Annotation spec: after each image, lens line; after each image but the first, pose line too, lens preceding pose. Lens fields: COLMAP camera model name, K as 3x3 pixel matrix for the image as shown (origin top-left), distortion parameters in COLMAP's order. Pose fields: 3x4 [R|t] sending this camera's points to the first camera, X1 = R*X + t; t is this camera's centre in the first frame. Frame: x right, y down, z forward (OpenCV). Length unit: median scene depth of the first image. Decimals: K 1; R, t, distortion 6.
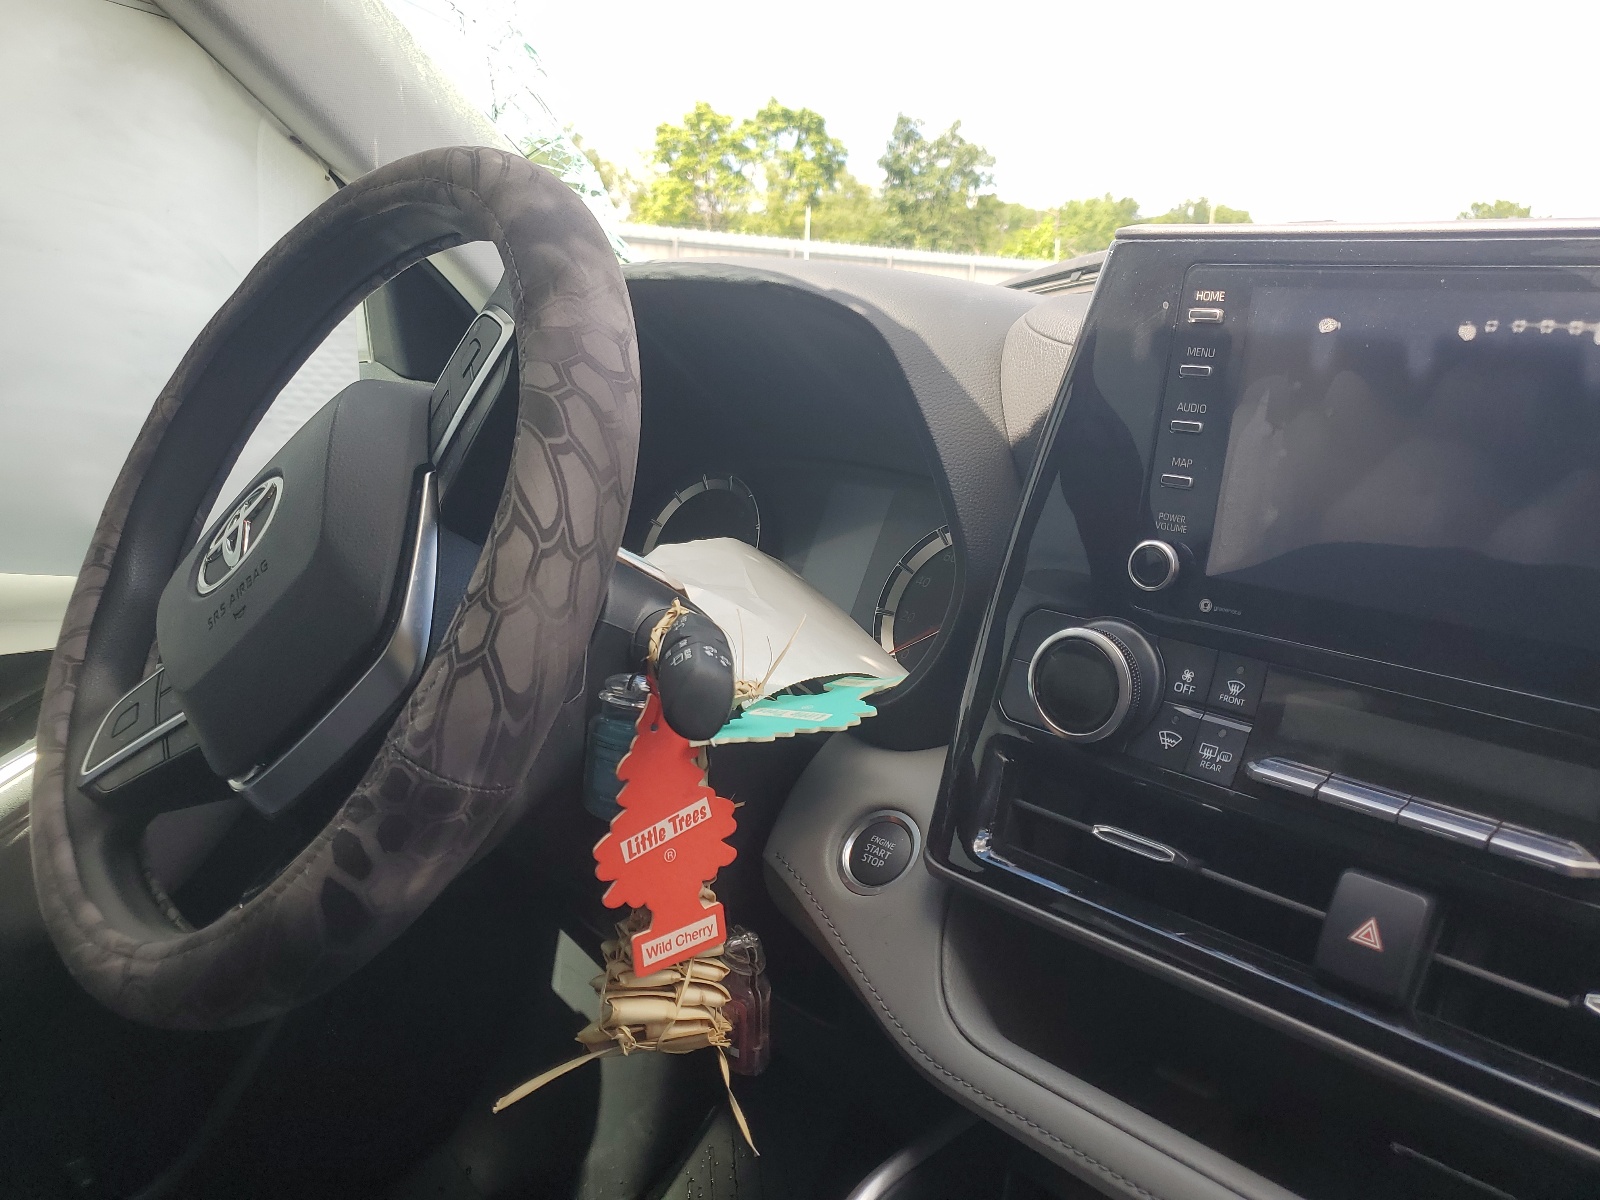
lens RADIAL K [[1207.8, 0, 800.0], [0, 1207.8, 600.0], [0, 0, 1]] dist [0.012416, -0.062542]
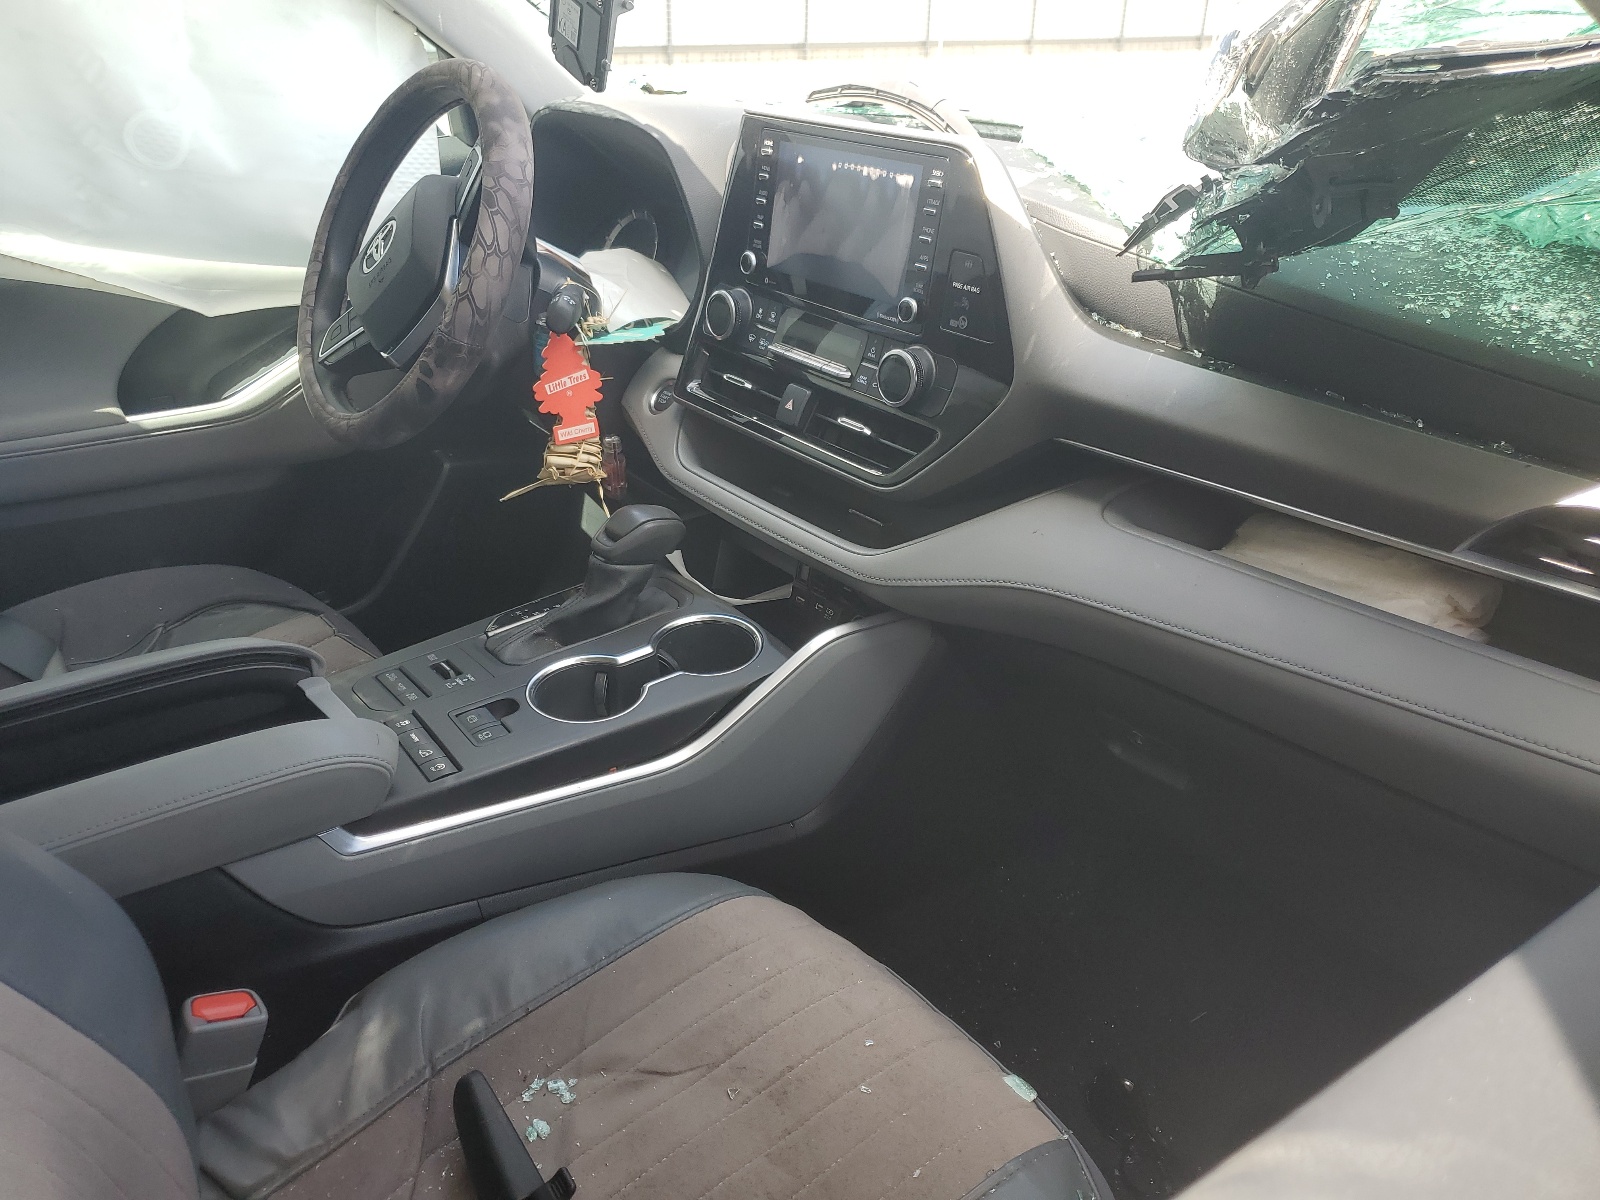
lens RADIAL K [[1151.9, 0, 800.0], [0, 1151.9, 600.0], [0, 0, 1]] dist [0.056288, -0.196514]
pose [[0.994465, 0.037644, -0.098097, 0.575713], [-0.012703, 0.969846, 0.243387, 0.053513], [0.104302, -0.240794, 0.964956, -1.205288]]
